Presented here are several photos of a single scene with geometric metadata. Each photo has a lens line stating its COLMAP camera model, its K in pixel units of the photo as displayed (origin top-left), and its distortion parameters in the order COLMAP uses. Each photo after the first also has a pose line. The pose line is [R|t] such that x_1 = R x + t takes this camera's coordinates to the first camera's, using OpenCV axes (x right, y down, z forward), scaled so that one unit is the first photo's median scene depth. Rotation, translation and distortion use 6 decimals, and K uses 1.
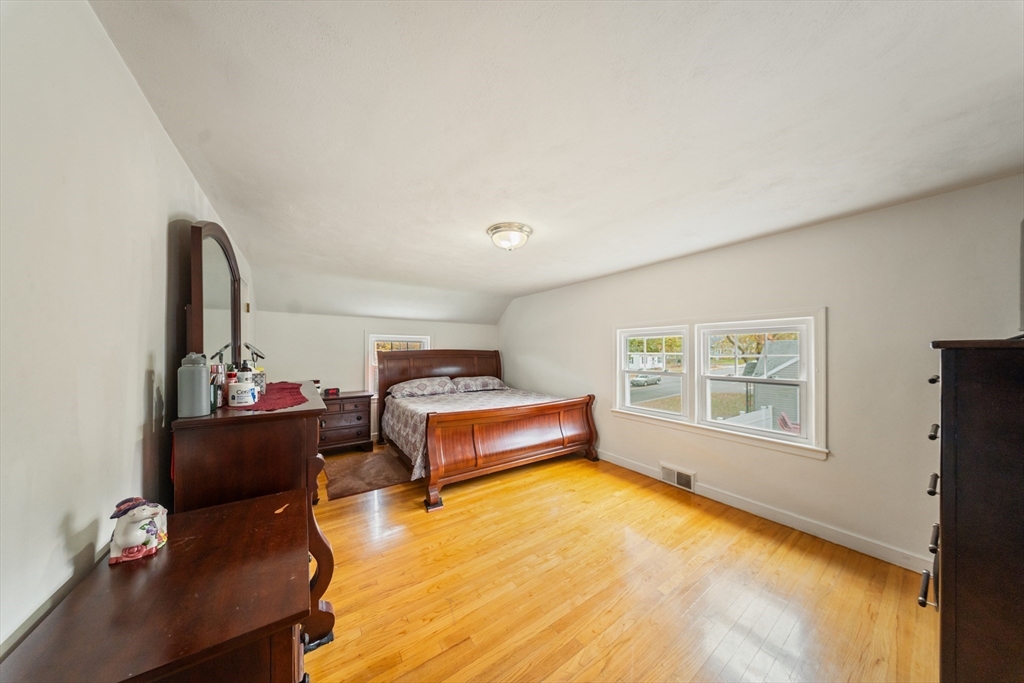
lens RADIAL K [[306.4, 0, 504.0], [0, 306.4, 347.6], [0, 0, 1]] dist [-0.006751, 0.000380]
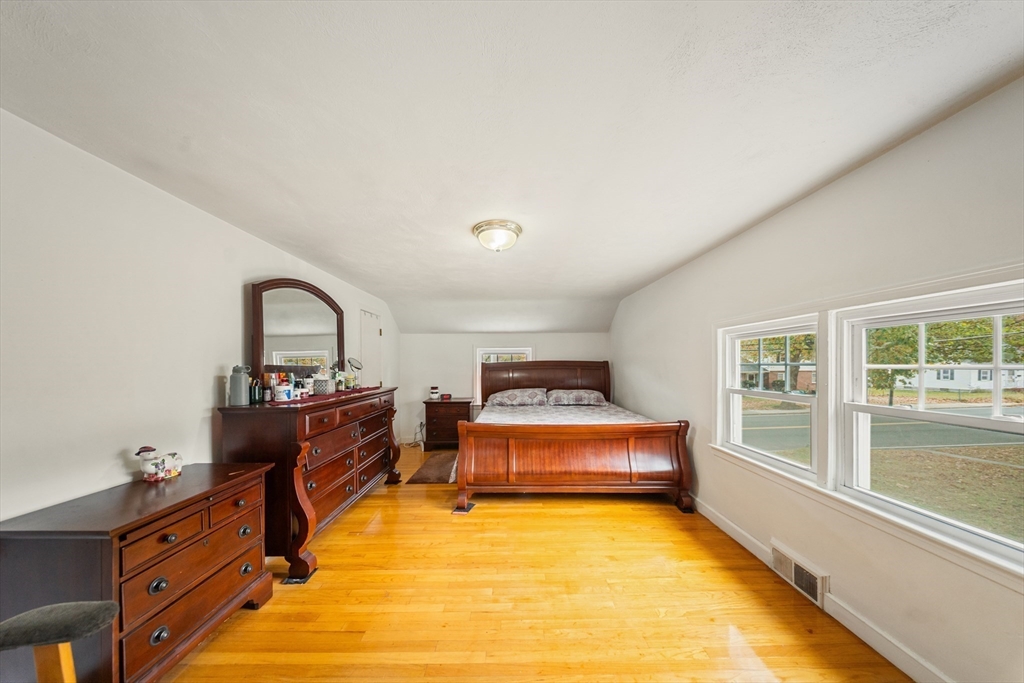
lens RADIAL K [[306.4, 0, 508.9], [0, 306.4, 365.5], [0, 0, 1]] dist [-0.006751, 0.000380]
pose [[0.826253, -0.001362, -0.563297, 0.436270], [0.014045, 0.999736, 0.018184, 0.003989], [0.563124, -0.022936, 0.826054, 0.205438]]
